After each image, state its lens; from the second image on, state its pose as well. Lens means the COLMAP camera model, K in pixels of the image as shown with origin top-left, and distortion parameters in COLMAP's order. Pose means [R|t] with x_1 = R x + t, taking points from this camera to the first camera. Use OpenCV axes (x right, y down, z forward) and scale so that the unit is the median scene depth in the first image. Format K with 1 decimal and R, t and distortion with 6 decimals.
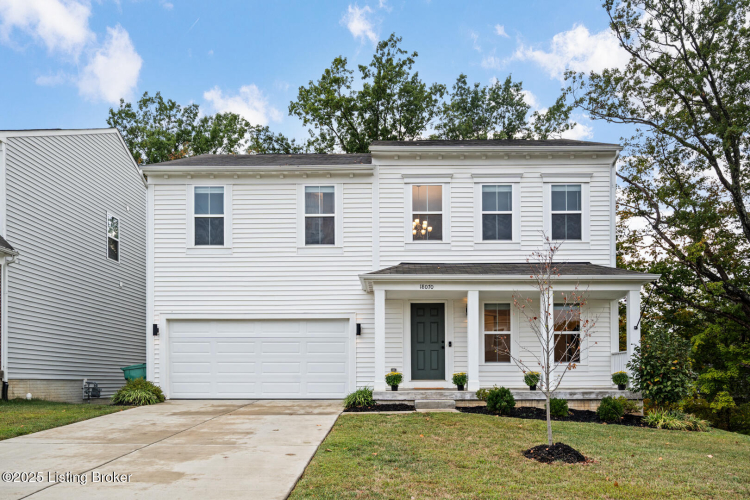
lens RADIAL K [[632.7, 0, 379.5], [0, 632.7, 361.3], [0, 0, 1]] dist [0.002271, 0.004771]
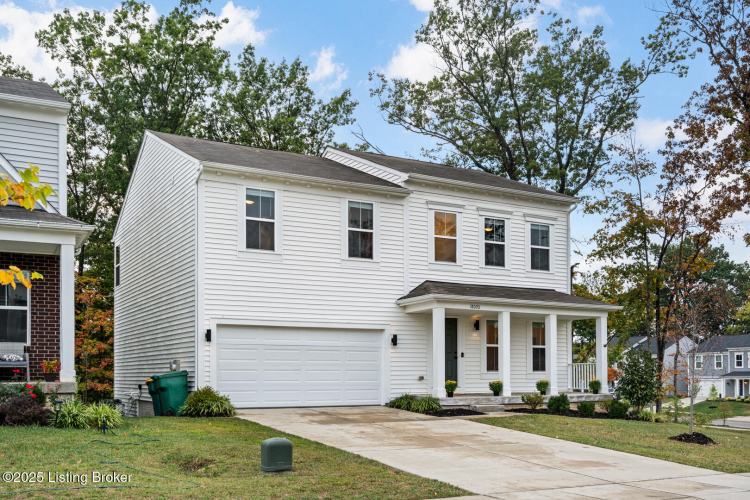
lens RADIAL K [[769.2, 0, 373.8], [0, 769.2, 337.7], [0, 0, 1]] dist [0.006138, 0.016068]
pose [[0.860718, 0.023738, 0.508528, -0.719393], [-0.013699, 0.999631, -0.023477, -0.023032], [-0.508898, 0.013241, 0.860725, -0.104669]]
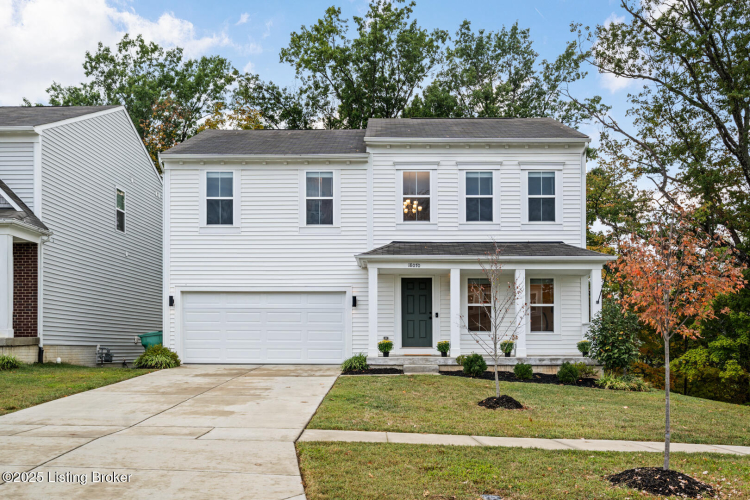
lens RADIAL K [[759.6, 0, 372.7], [0, 759.6, 319.1], [0, 0, 1]] dist [-0.001138, 0.000259]
pose [[0.999962, 0.003559, -0.008013, 0.010016], [-0.003601, 0.999980, -0.005188, -0.012225], [0.007995, 0.005217, 0.999954, -0.328179]]
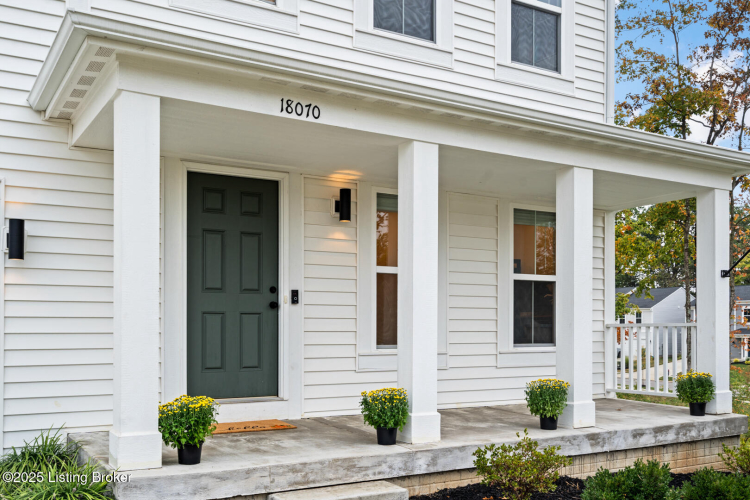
lens RADIAL K [[759.6, 0, 372.7], [0, 759.6, 319.1], [0, 0, 1]] dist [-0.001138, 0.000259]
pose [[0.844286, 0.008996, 0.535818, -0.080805], [-0.018944, 0.999735, 0.013066, -0.020729], [-0.535559, -0.021182, 0.844232, 0.606985]]
